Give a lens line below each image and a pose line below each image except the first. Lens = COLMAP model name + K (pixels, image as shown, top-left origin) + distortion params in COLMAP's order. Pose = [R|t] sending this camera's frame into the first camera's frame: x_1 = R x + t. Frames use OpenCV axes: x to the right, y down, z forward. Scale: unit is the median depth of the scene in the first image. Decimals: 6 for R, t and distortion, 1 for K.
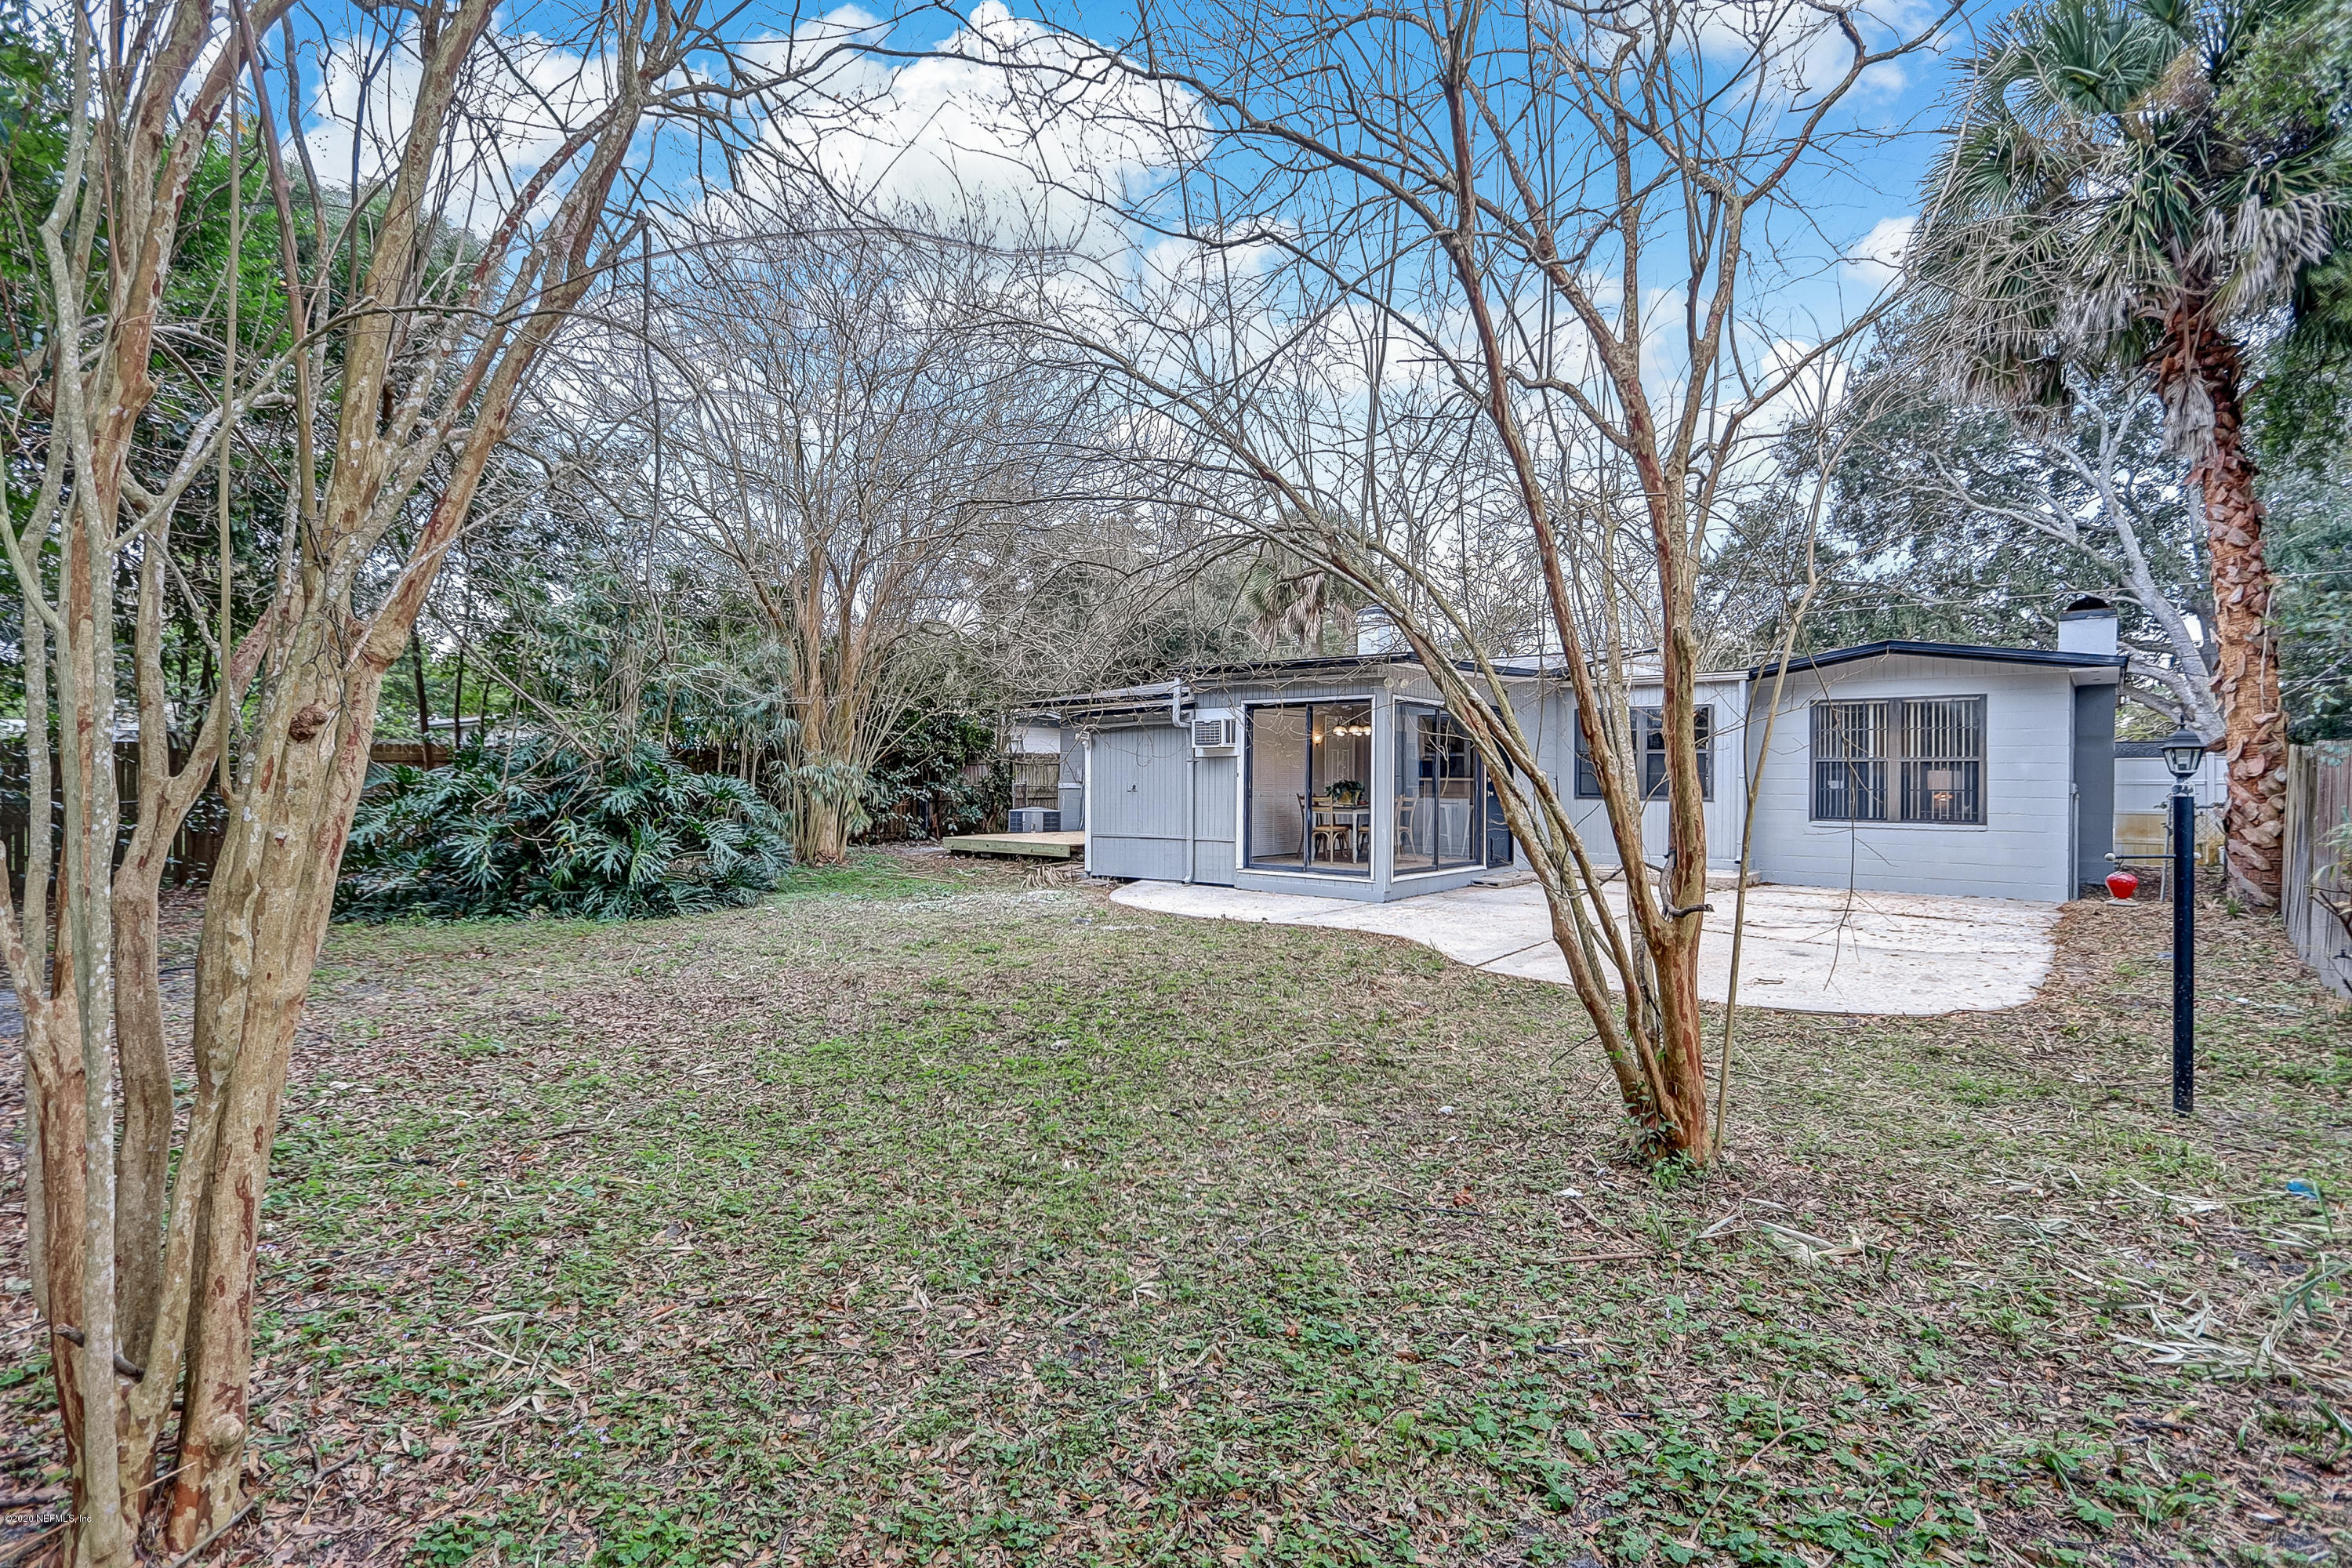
lens RADIAL K [[1078.2, 0, 1183.0], [0, 1078.2, 787.5], [0, 0, 1]] dist [0.000781, 0.002065]
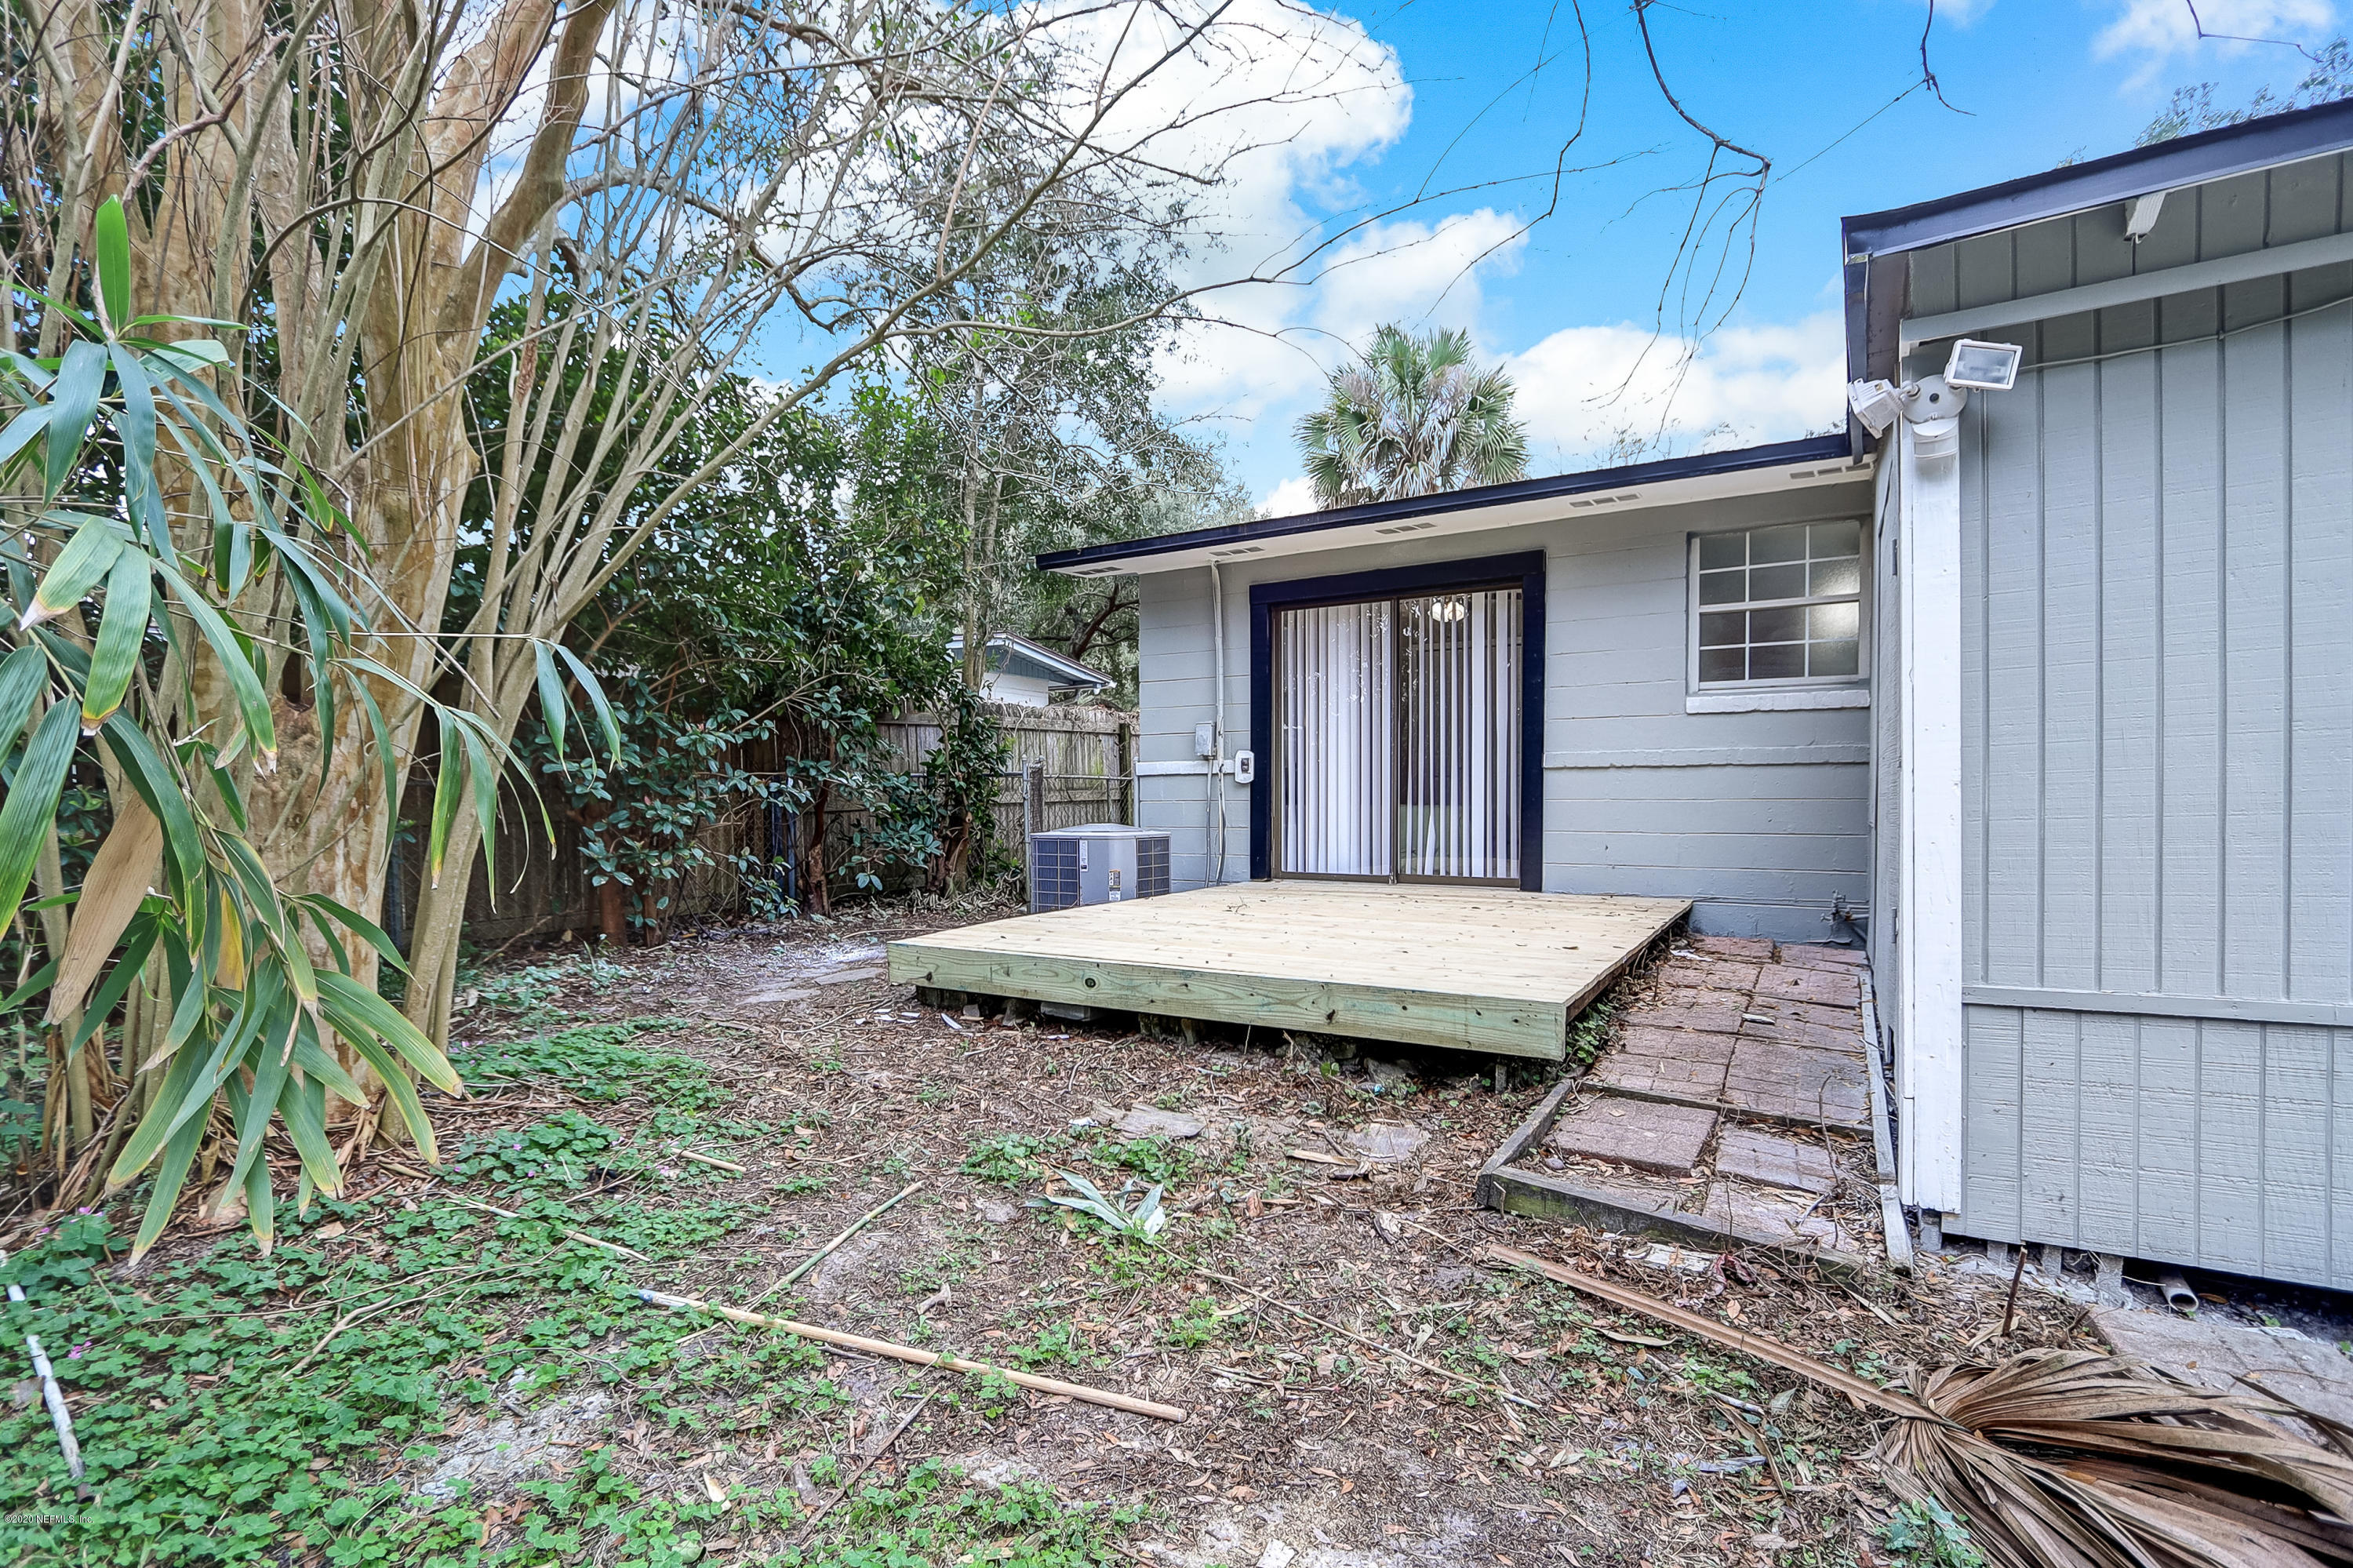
lens RADIAL K [[1078.7, 0, 1174.4], [0, 1078.7, 807.3], [0, 0, 1]] dist [0.000781, 0.002065]
pose [[0.988689, -0.010321, 0.149628, -0.213737], [0.009326, 0.999930, 0.007350, 0.012518], [-0.149693, -0.005871, 0.988715, 0.802738]]
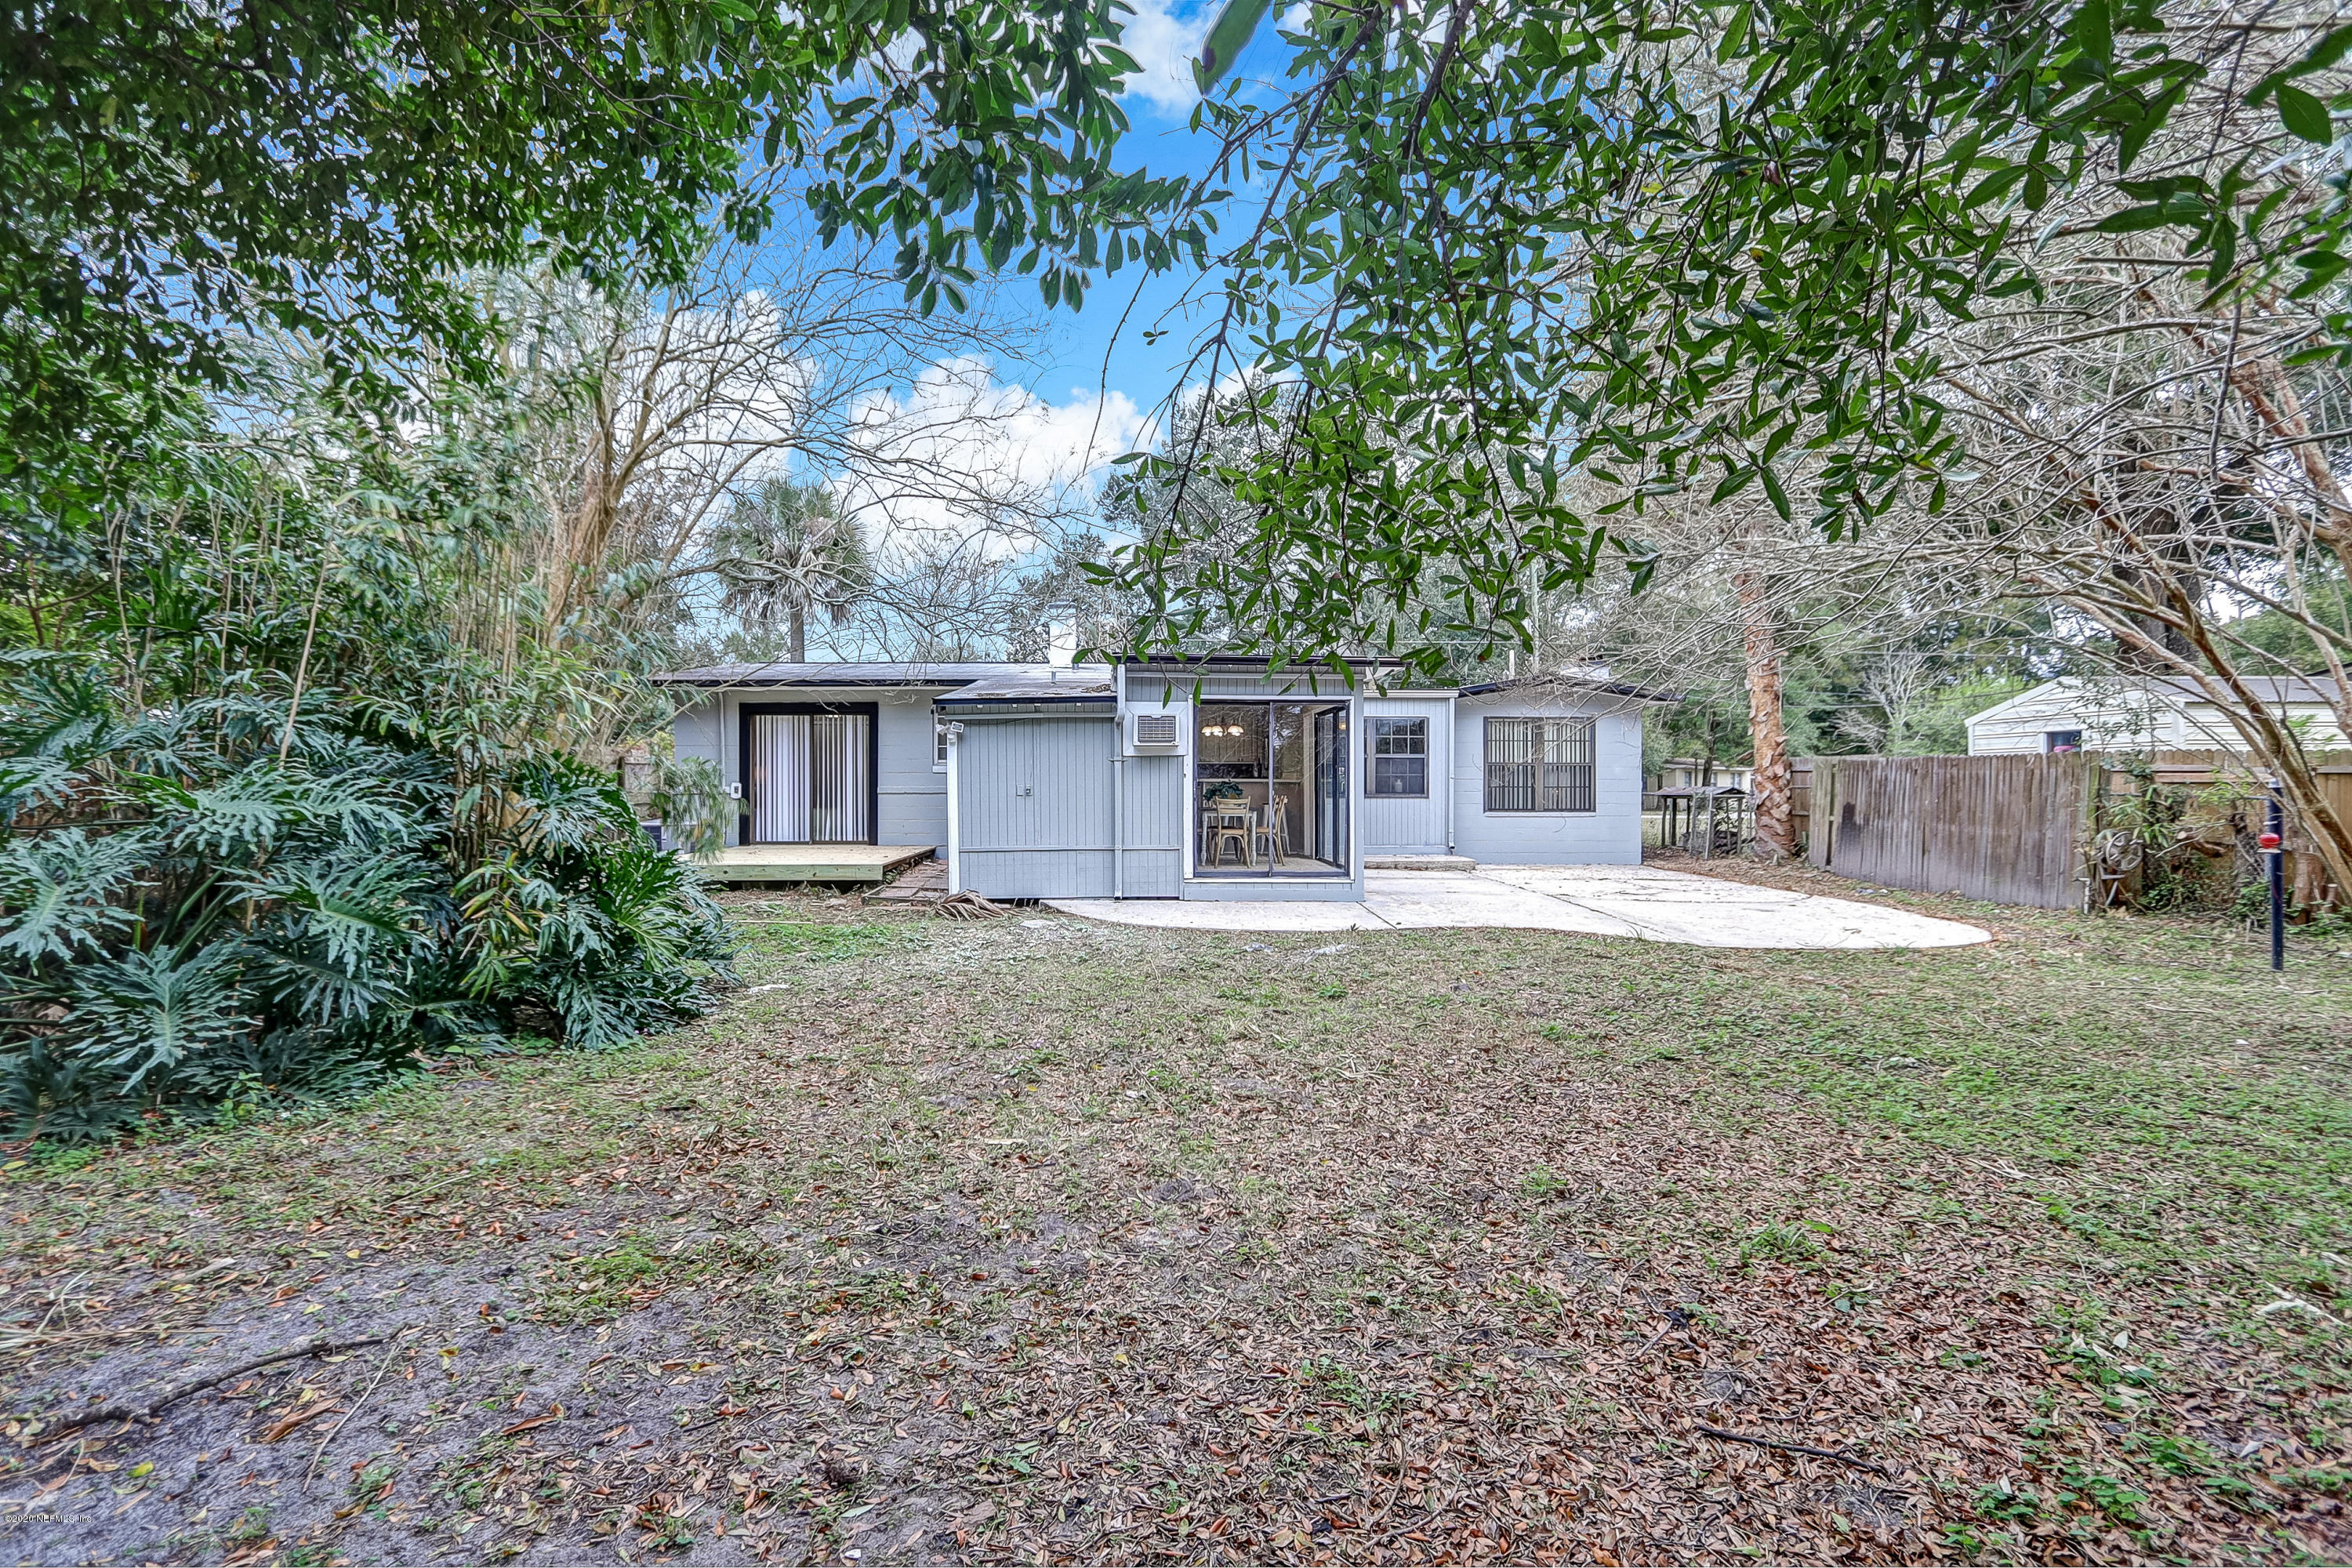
lens RADIAL K [[1078.2, 0, 1163.4], [0, 1078.2, 794.9], [0, 0, 1]] dist [0.000781, 0.002065]
pose [[0.744421, -0.012649, 0.667591, -0.479023], [0.008747, 0.999919, 0.009193, -0.003526], [-0.667654, -0.001004, 0.744471, 0.276067]]
